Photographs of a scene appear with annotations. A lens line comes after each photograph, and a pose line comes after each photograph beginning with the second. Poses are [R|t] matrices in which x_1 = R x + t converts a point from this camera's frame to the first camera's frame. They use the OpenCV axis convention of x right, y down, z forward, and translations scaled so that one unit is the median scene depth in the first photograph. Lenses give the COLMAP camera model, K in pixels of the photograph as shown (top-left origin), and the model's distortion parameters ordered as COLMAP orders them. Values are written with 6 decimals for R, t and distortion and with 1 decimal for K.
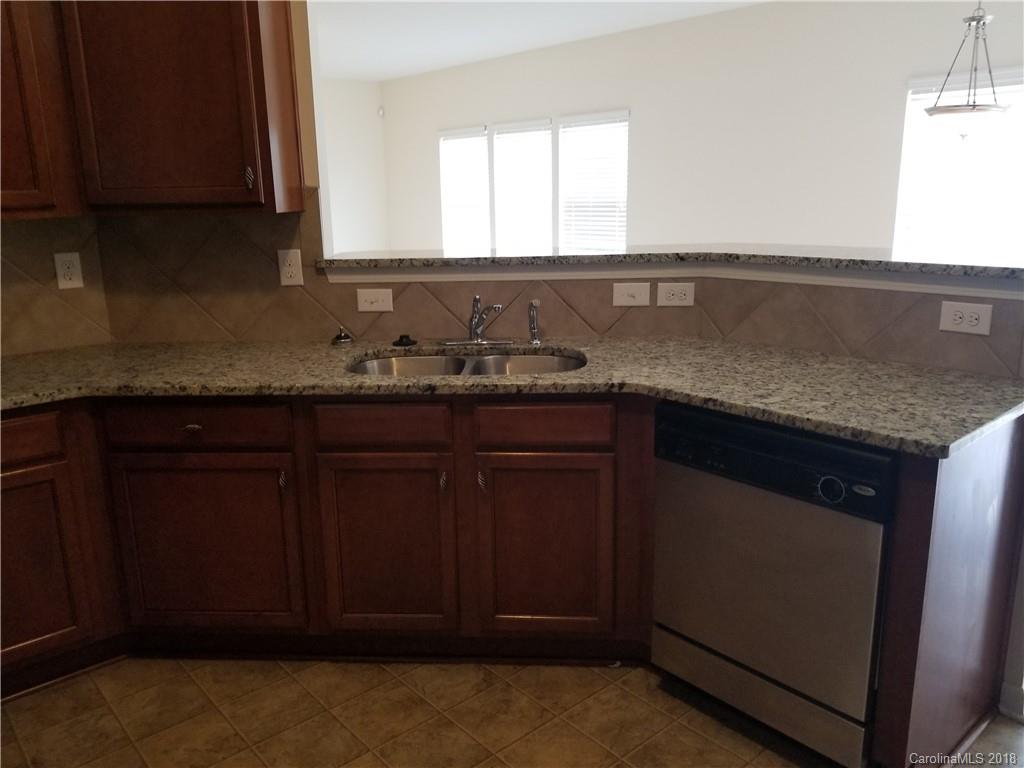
lens RADIAL K [[799.8, 0, 514.2], [0, 799.8, 381.8], [0, 0, 1]] dist [0.045176, -0.078229]
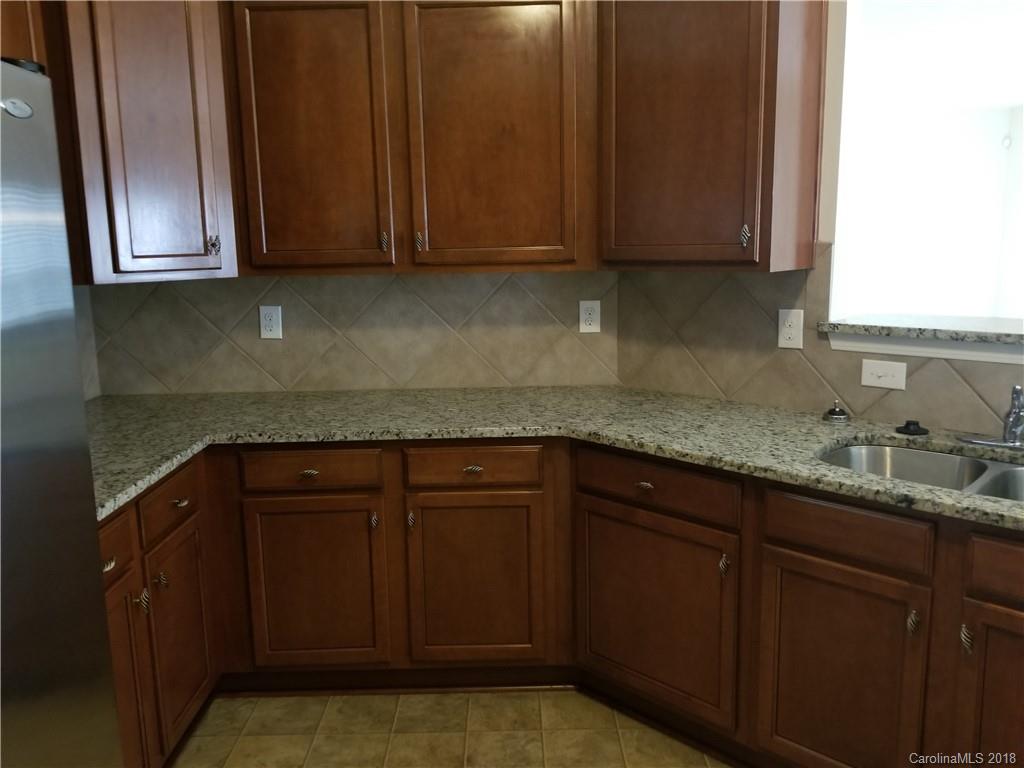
lens RADIAL K [[799.8, 0, 499.5], [0, 799.8, 354.7], [0, 0, 1]] dist [0.045176, -0.078229]
pose [[0.748322, 0.099711, -0.655799, 0.088759], [-0.150260, 0.988420, -0.021175, -0.049797], [0.646094, 0.114386, 0.754638, 0.109927]]
